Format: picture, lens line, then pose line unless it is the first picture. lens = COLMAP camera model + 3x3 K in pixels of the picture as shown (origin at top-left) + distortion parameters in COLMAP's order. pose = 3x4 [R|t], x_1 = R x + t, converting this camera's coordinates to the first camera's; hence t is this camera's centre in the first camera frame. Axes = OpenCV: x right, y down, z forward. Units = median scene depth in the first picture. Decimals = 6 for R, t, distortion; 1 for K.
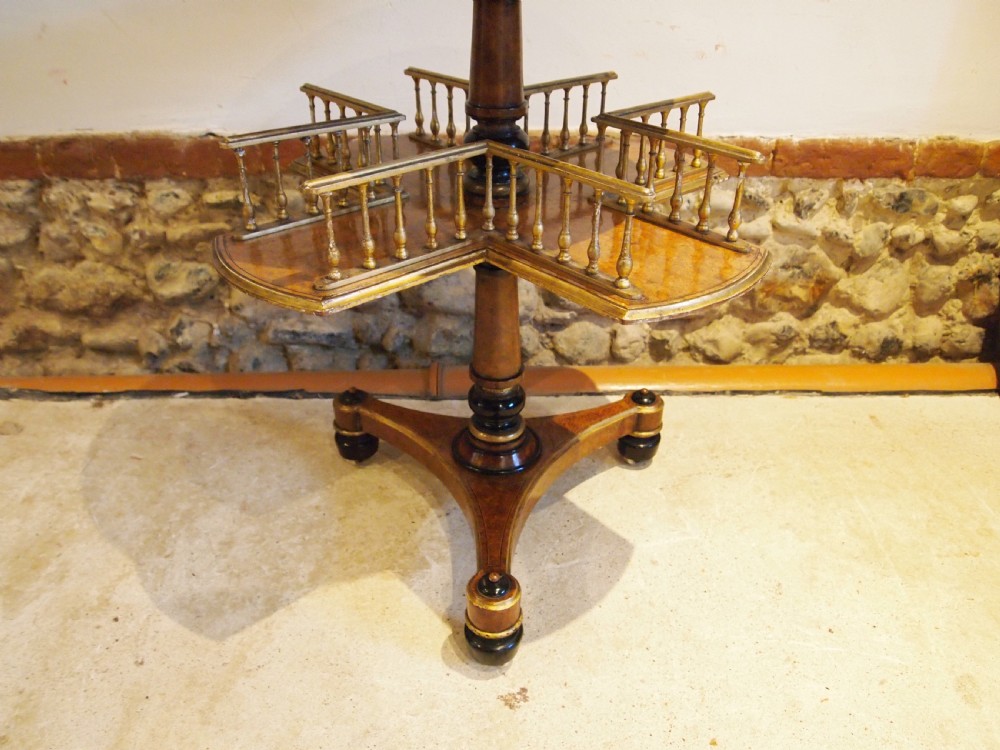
lens RADIAL K [[791.7, 0, 504.4], [0, 791.7, 374.3], [0, 0, 1]] dist [-0.048969, 0.003514]
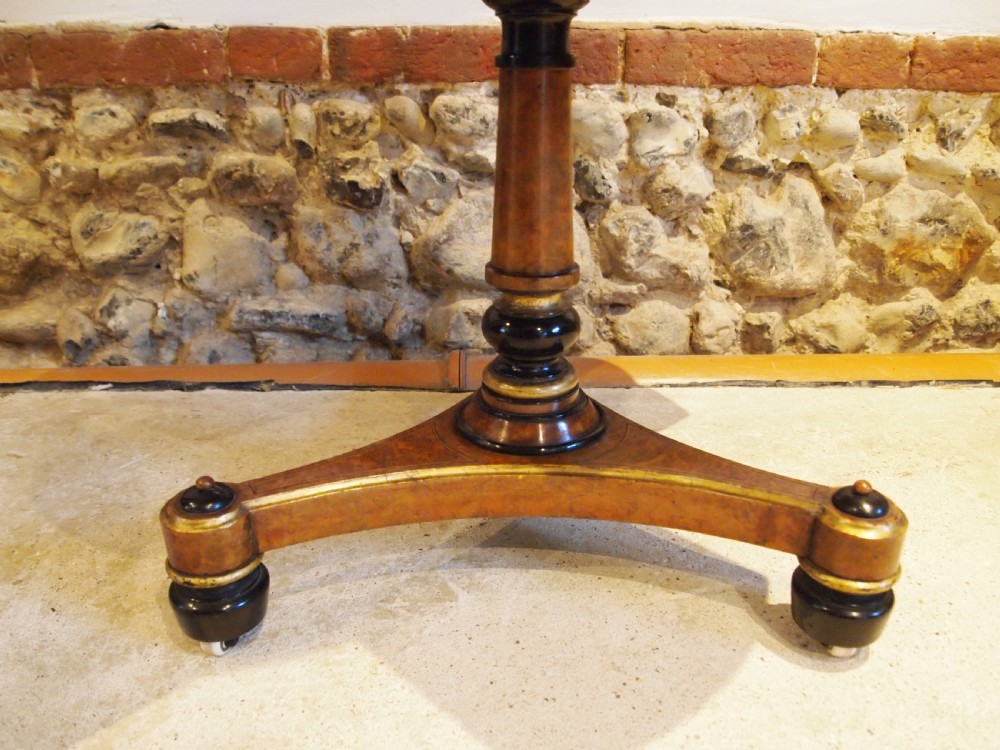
lens RADIAL K [[791.7, 0, 504.4], [0, 791.7, 374.3], [0, 0, 1]] dist [-0.048969, 0.003514]
pose [[0.999988, -0.002440, -0.004143, -0.042604], [0.001742, 0.986987, -0.160790, 0.133278], [0.004482, 0.160781, 0.986980, 0.303249]]
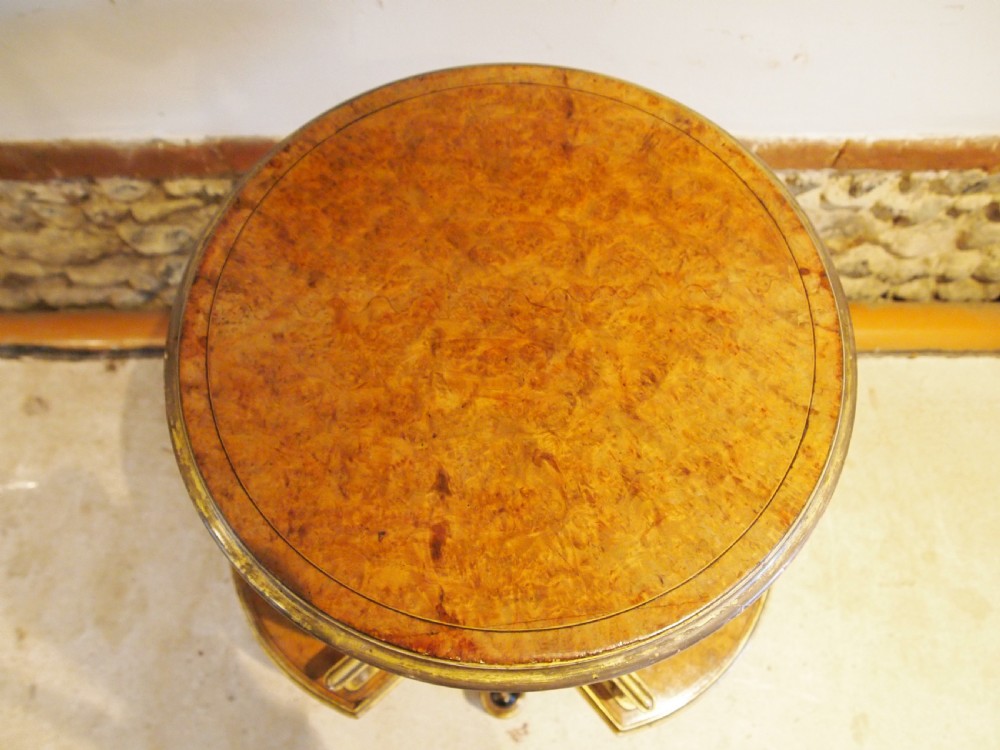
lens RADIAL K [[790.3, 0, 504.5], [0, 790.3, 375.1], [0, 0, 1]] dist [-0.048443, 0.001667]
pose [[0.999976, 0.006627, -0.002110, -0.007726], [-0.004048, 0.801340, 0.598196, -0.564090], [0.005655, -0.598173, 0.801347, 0.187926]]
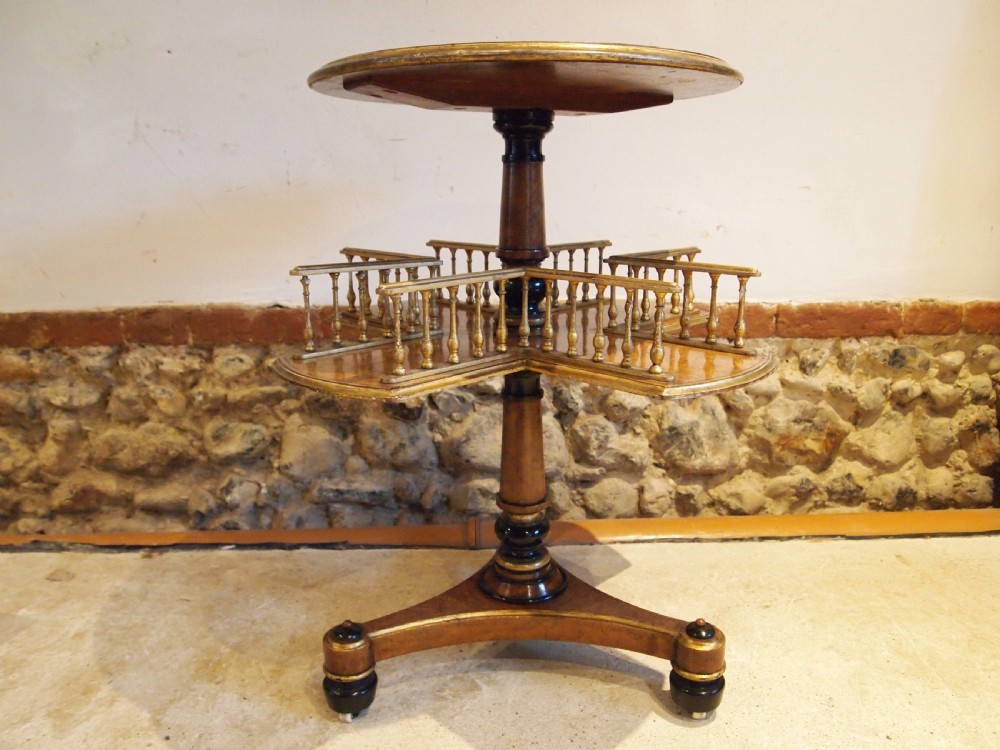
lens RADIAL K [[790.3, 0, 504.5], [0, 790.3, 375.1], [0, 0, 1]] dist [-0.048443, 0.001667]
pose [[0.999906, -0.013639, -0.001625, -0.043809], [0.012578, 0.956745, -0.290656, 0.116686], [0.005519, 0.290608, 0.956826, -0.053799]]
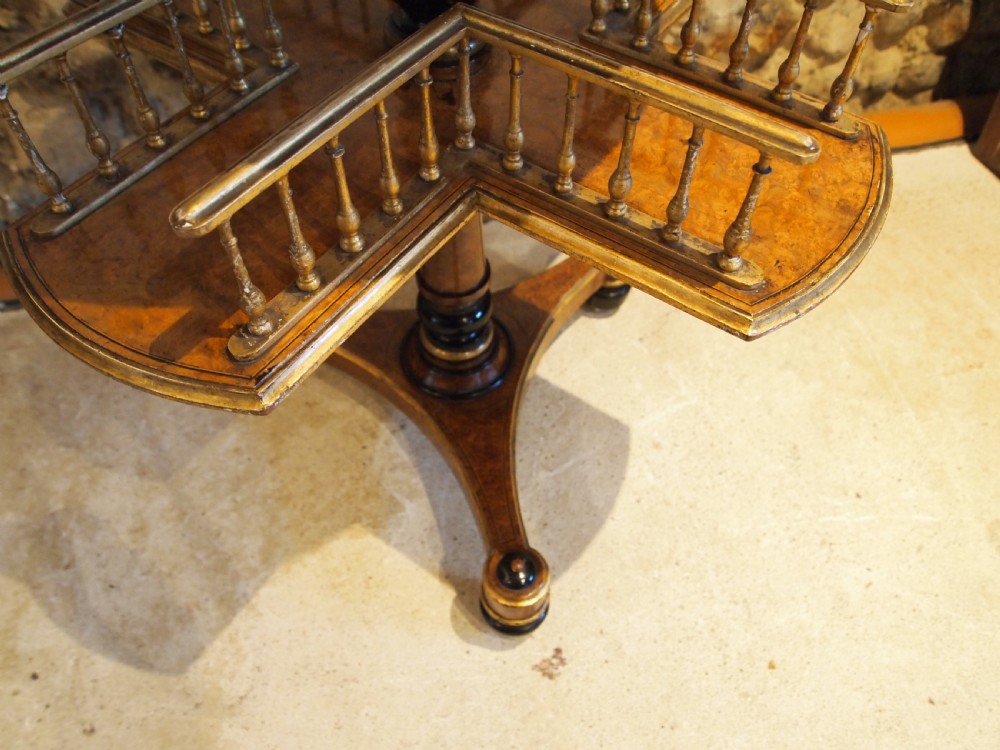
lens RADIAL K [[786.4, 0, 504.2], [0, 786.4, 376.5], [0, 0, 1]] dist [-0.045118, -0.001847]
pose [[0.969076, -0.195076, 0.151116, -0.068644], [0.120984, 0.909355, 0.398039, -0.150470], [-0.215066, -0.367448, 0.904836, 0.217466]]
